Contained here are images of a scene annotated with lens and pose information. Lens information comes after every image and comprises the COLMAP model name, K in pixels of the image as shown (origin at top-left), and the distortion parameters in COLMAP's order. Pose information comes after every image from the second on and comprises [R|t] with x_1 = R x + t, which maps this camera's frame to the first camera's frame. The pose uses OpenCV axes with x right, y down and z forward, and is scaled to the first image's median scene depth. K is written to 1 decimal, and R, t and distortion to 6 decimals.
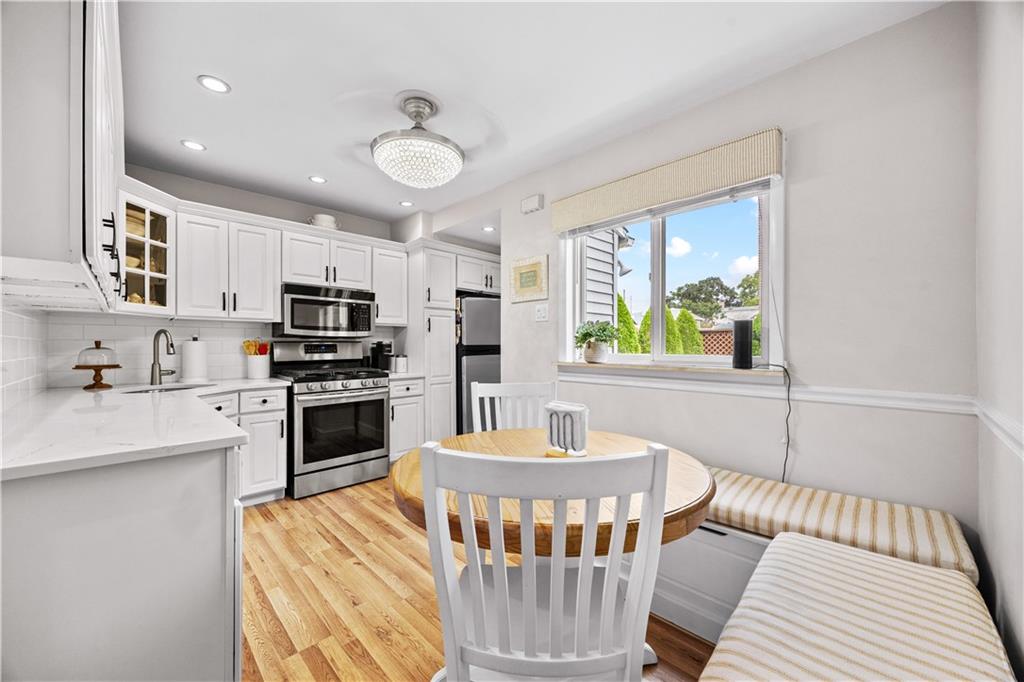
lens RADIAL K [[374.0, 0, 514.3], [0, 374.0, 345.2], [0, 0, 1]] dist [0.000470, 0.000032]
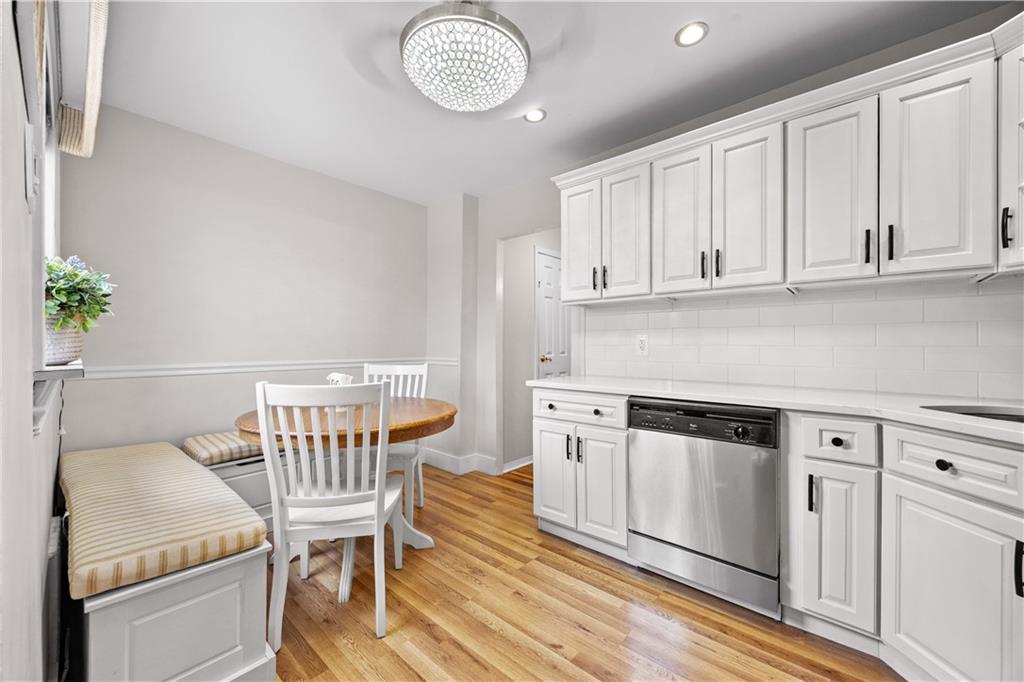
lens RADIAL K [[395.2, 0, 514.9], [0, 395.2, 341.9], [0, 0, 1]] dist [-0.003506, 0.000564]
pose [[-0.998247, -0.001697, -0.059164, -0.298745], [-0.001020, 0.999934, -0.011469, 0.033500], [0.059179, -0.011388, -0.998182, 1.725189]]
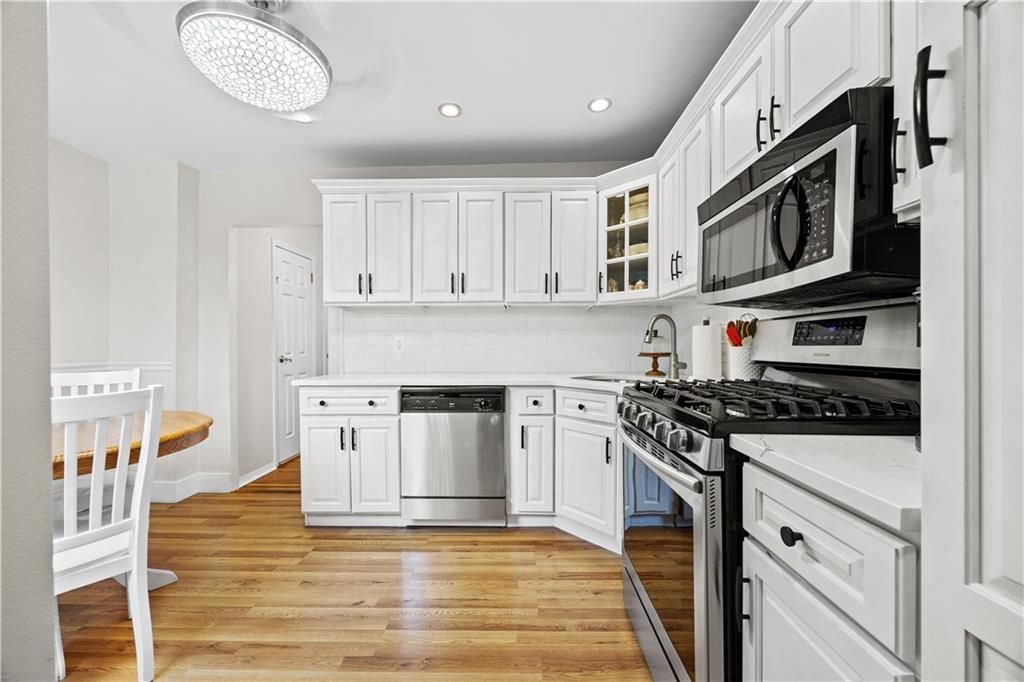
lens RADIAL K [[395.2, 0, 507.8], [0, 395.2, 343.7], [0, 0, 1]] dist [-0.003506, 0.000564]
pose [[-0.728524, 0.002353, -0.685016, -0.074808], [0.006262, 0.999975, -0.003225, 0.034020], [0.684992, -0.006639, -0.728521, 1.837584]]
